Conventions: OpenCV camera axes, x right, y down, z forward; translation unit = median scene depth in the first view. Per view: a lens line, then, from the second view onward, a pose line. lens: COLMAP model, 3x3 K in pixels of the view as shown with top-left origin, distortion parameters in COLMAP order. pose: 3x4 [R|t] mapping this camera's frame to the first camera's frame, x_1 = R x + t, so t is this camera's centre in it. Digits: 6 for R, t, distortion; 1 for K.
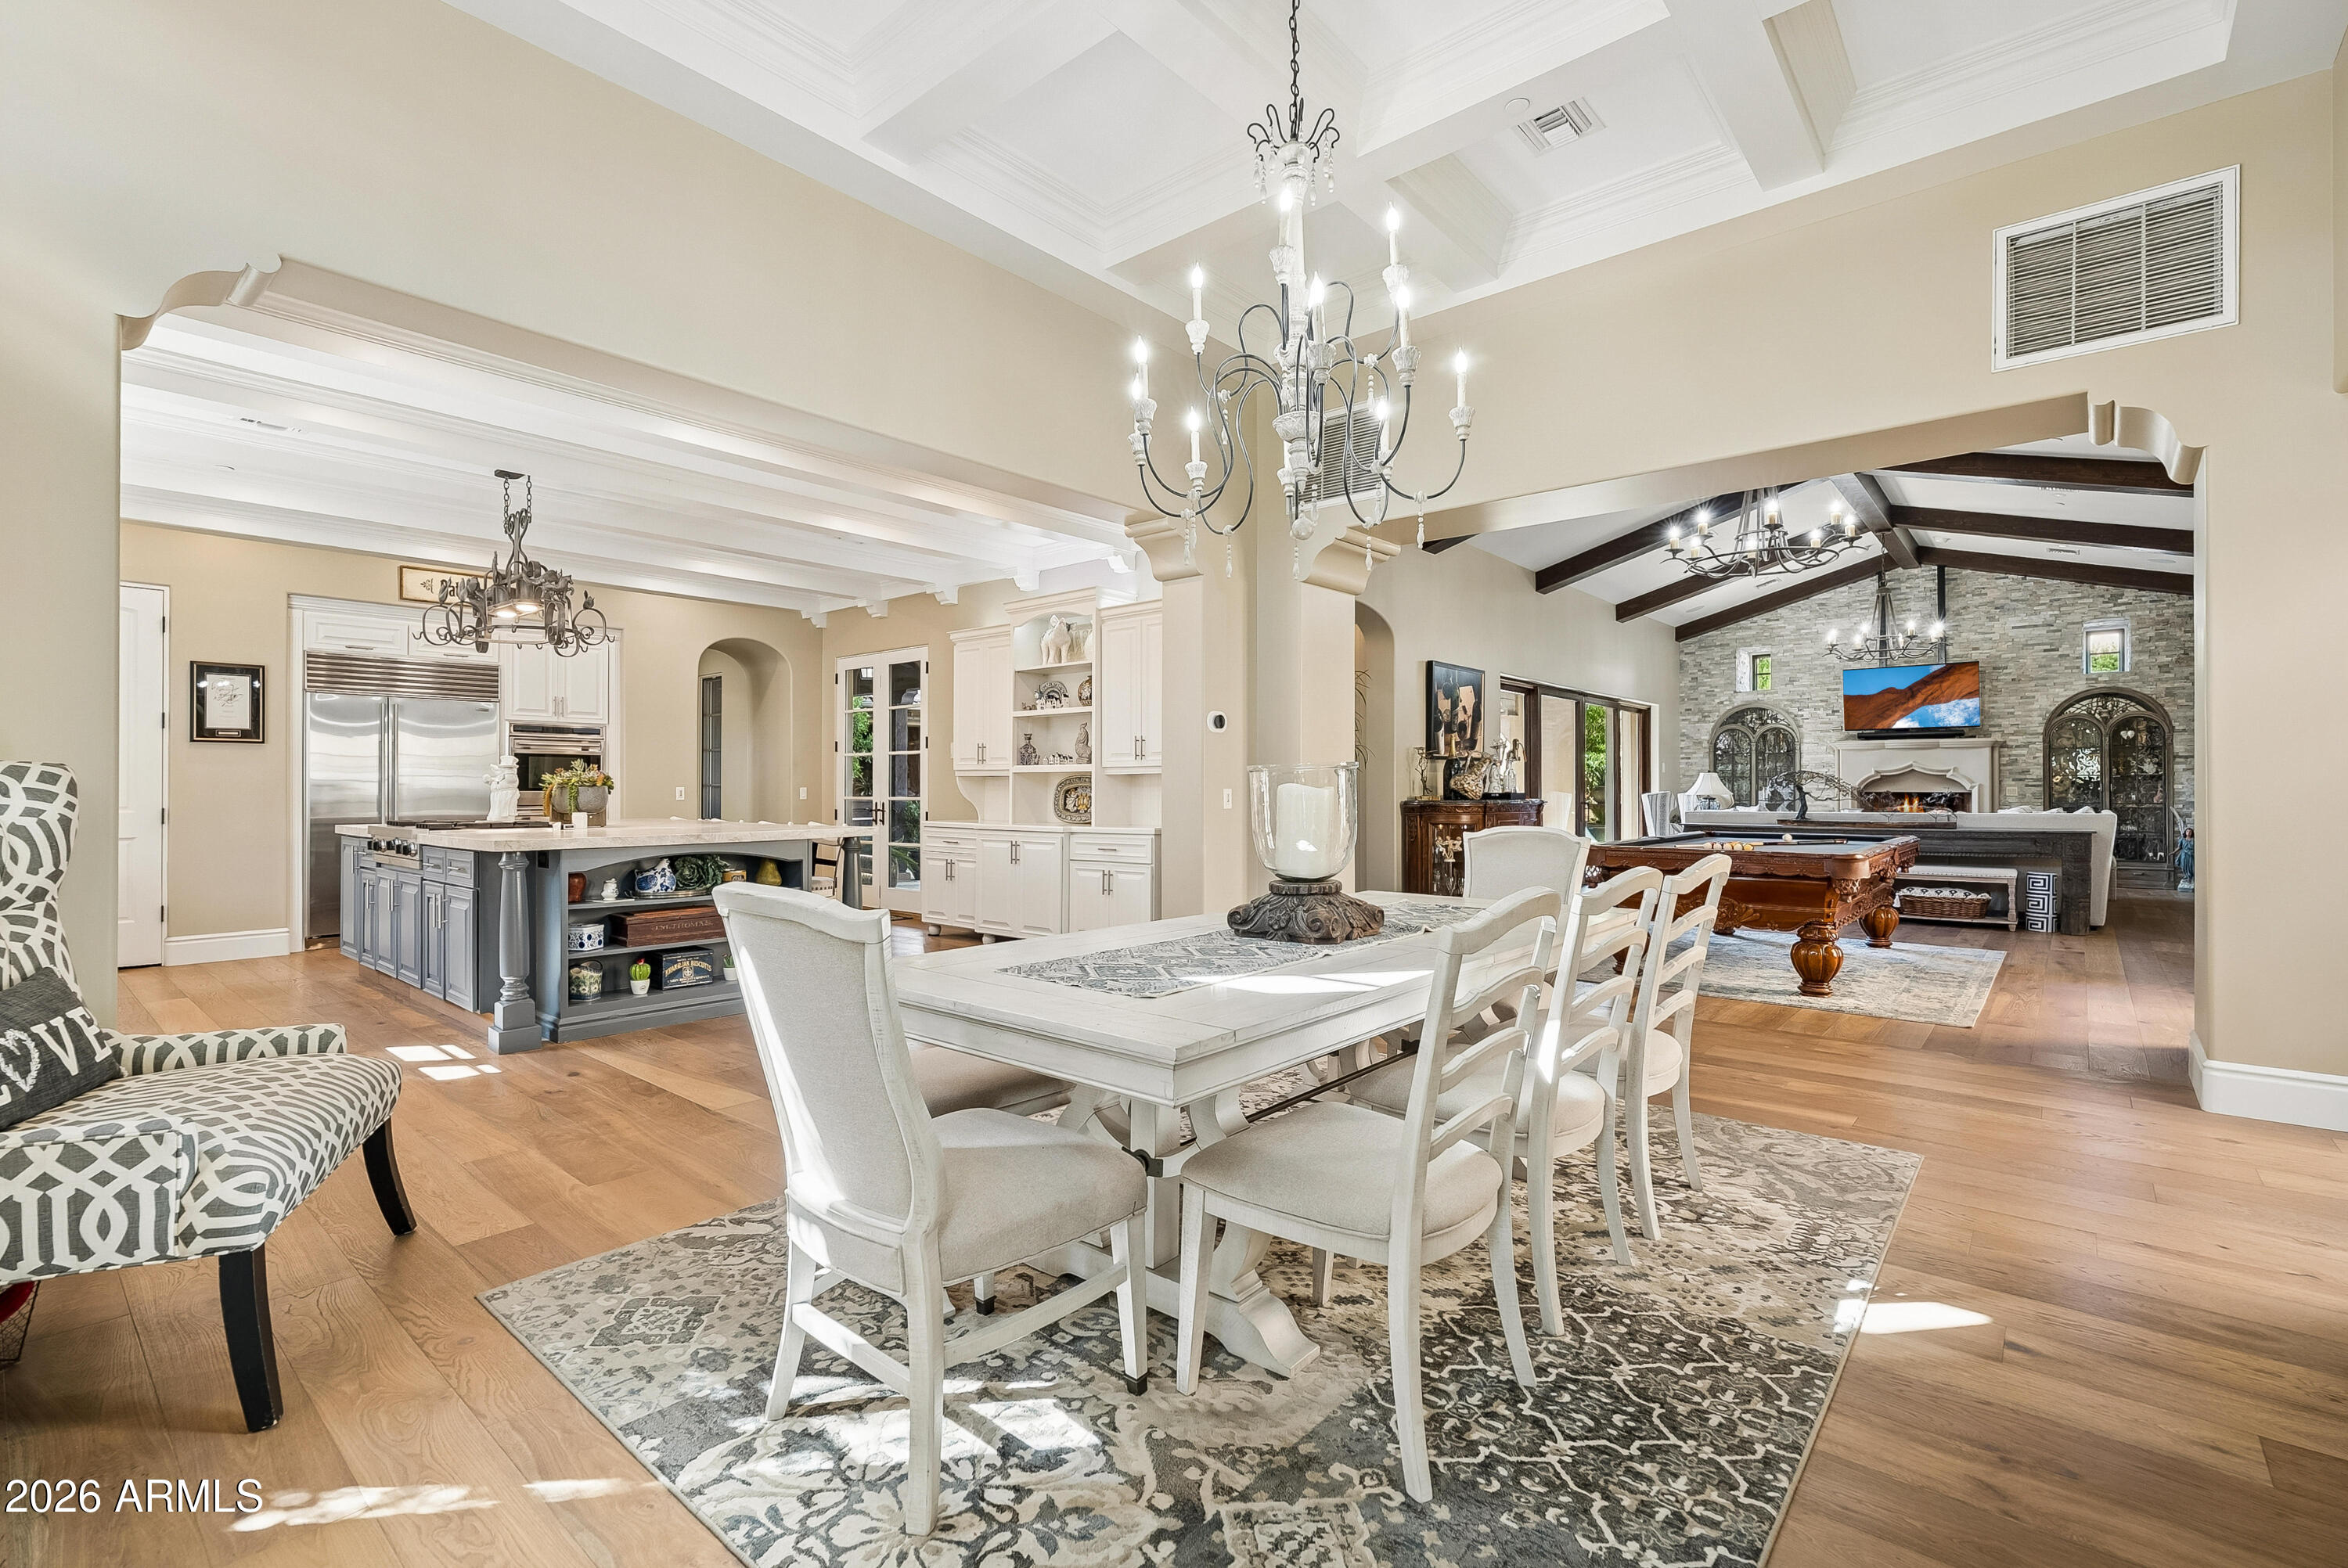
lens RADIAL K [[1054.2, 0, 1181.0], [0, 1054.2, 790.3], [0, 0, 1]] dist [-0.009686, 0.001922]
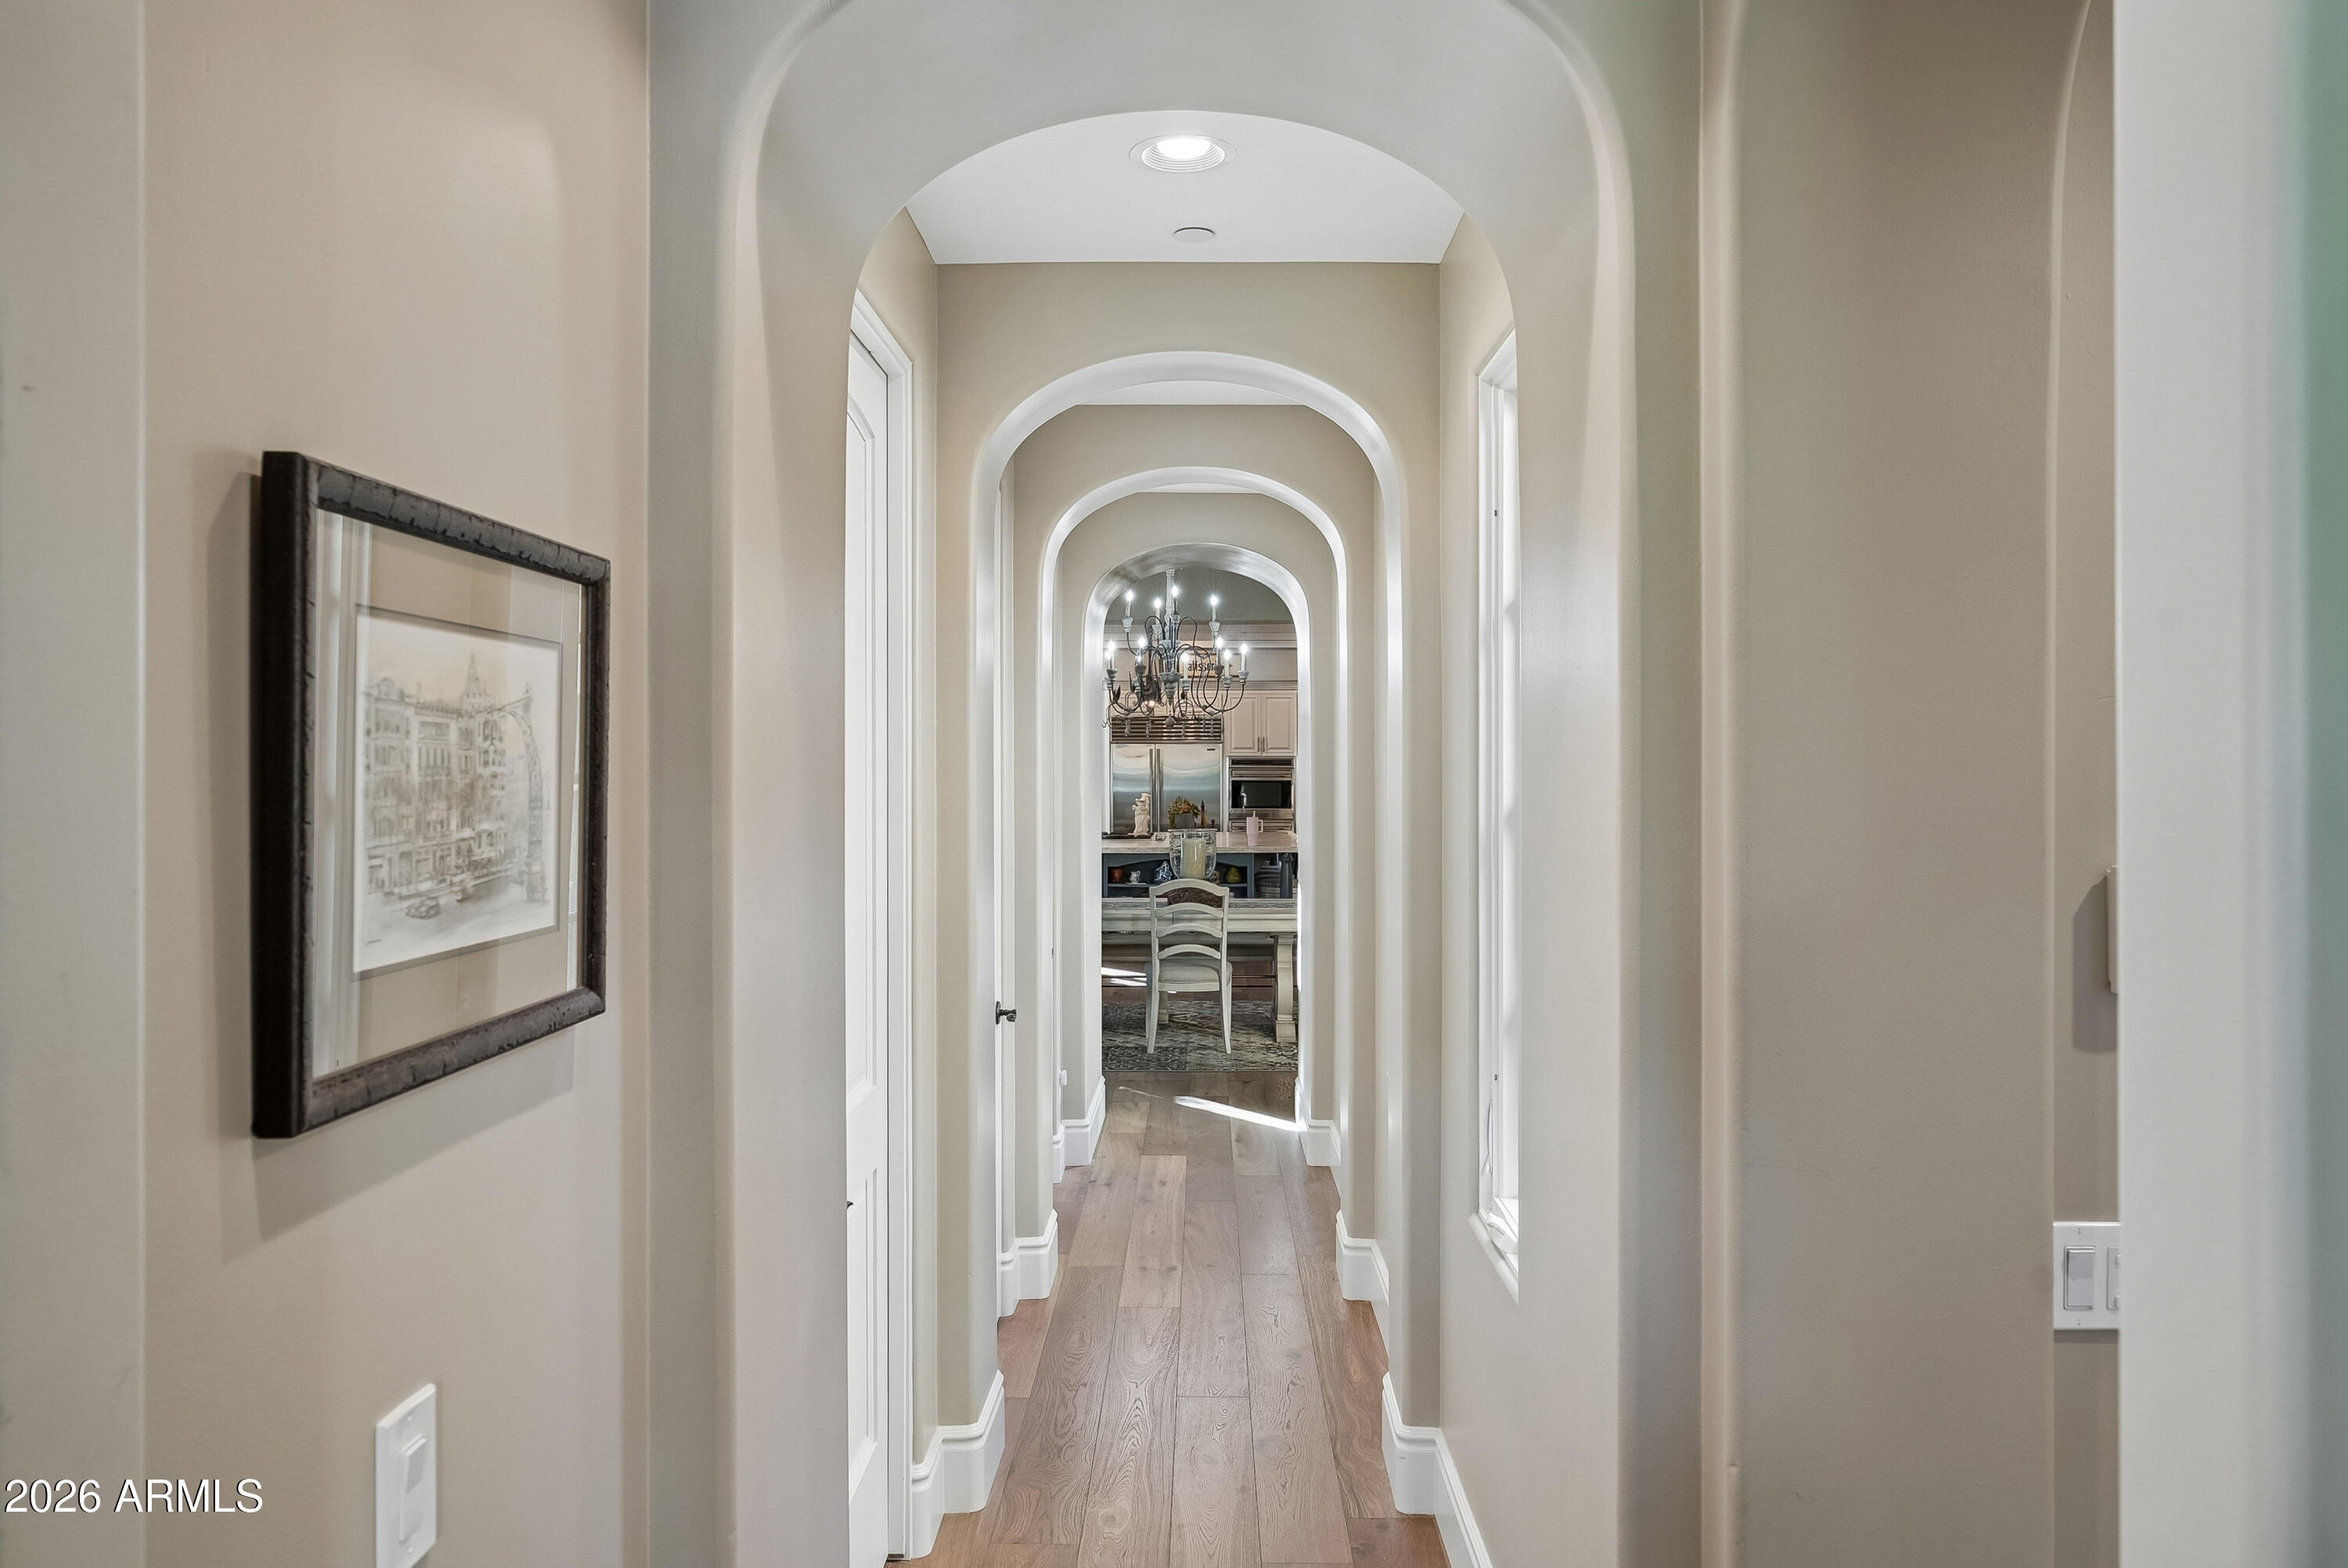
lens RADIAL K [[1646.8, 0, 1171.7], [0, 1646.8, 780.7], [0, 0, 1]] dist [-0.002633, 0.010942]
pose [[0.636201, 0.008283, -0.771479, 1.131326], [-0.001087, 0.999951, 0.009839, -0.065566], [0.771523, -0.005421, 0.636179, -0.491335]]
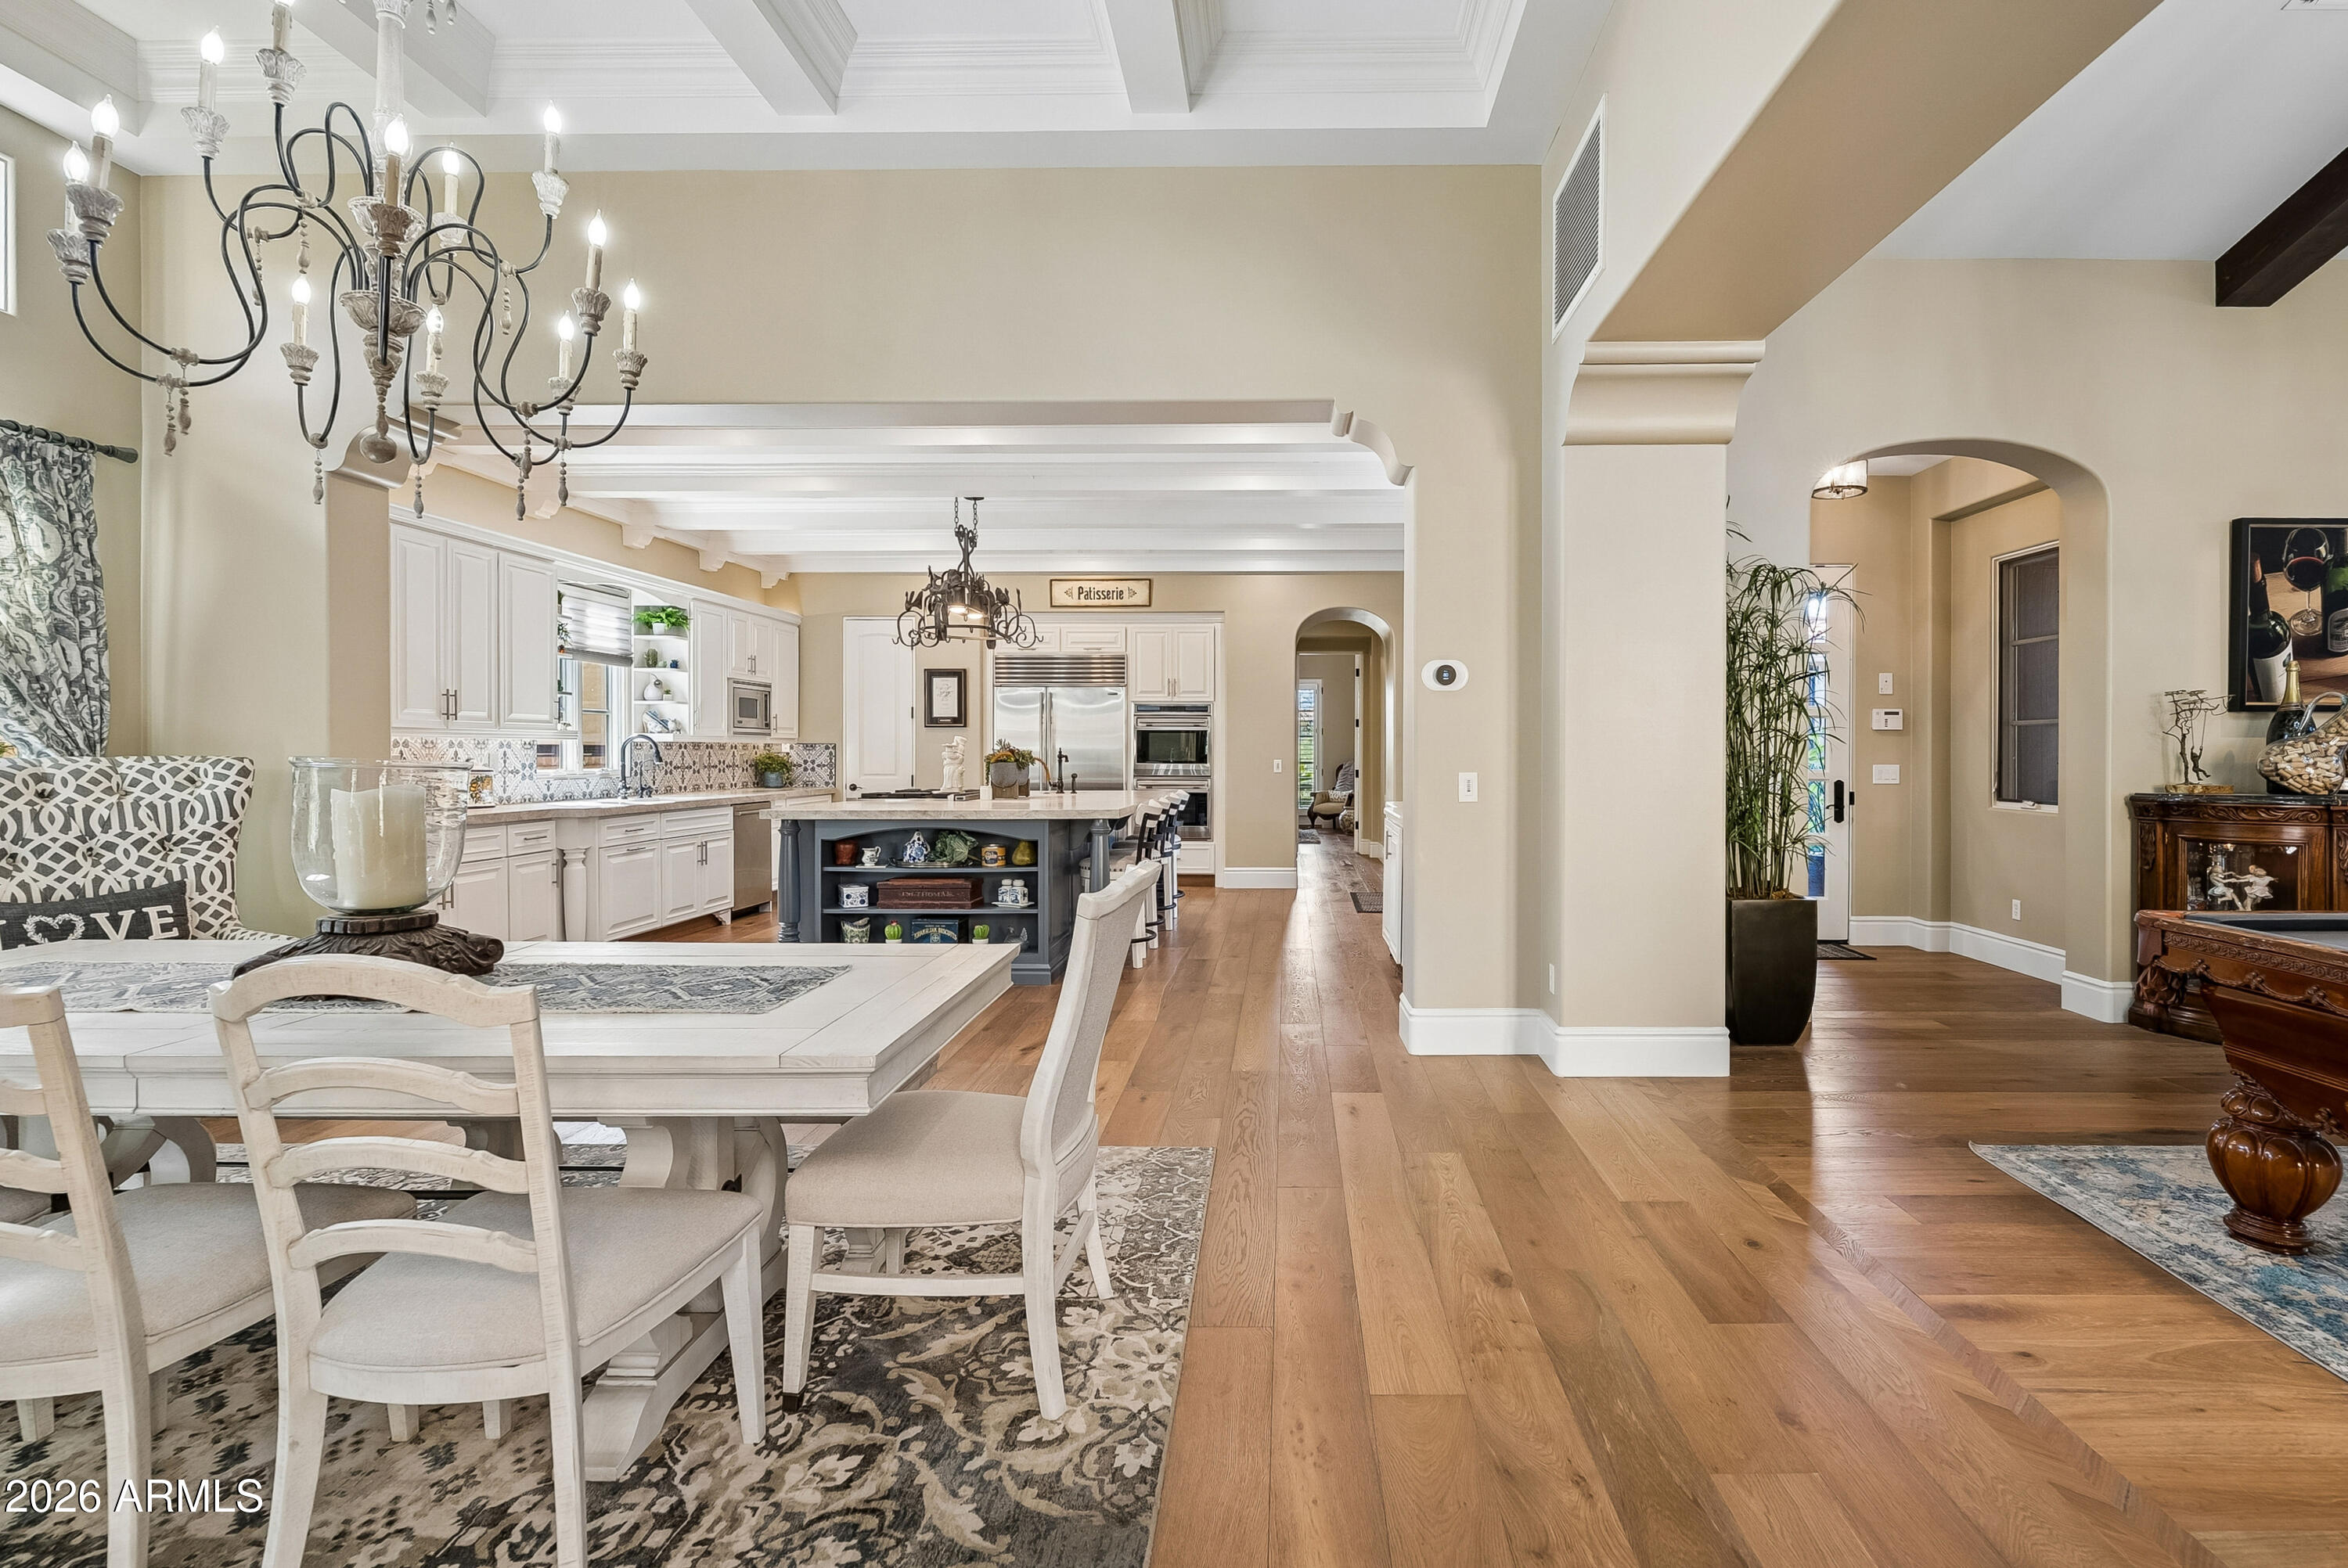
lens RADIAL K [[1111.2, 0, 1273.5], [0, 1111.2, 764.3], [0, 0, 1]] dist [-0.008048, 0.000828]
pose [[0.642573, 0.008207, -0.766180, 0.457374], [-0.001370, 0.999953, 0.009562, -0.011717], [0.766223, -0.005094, 0.642555, 0.394628]]
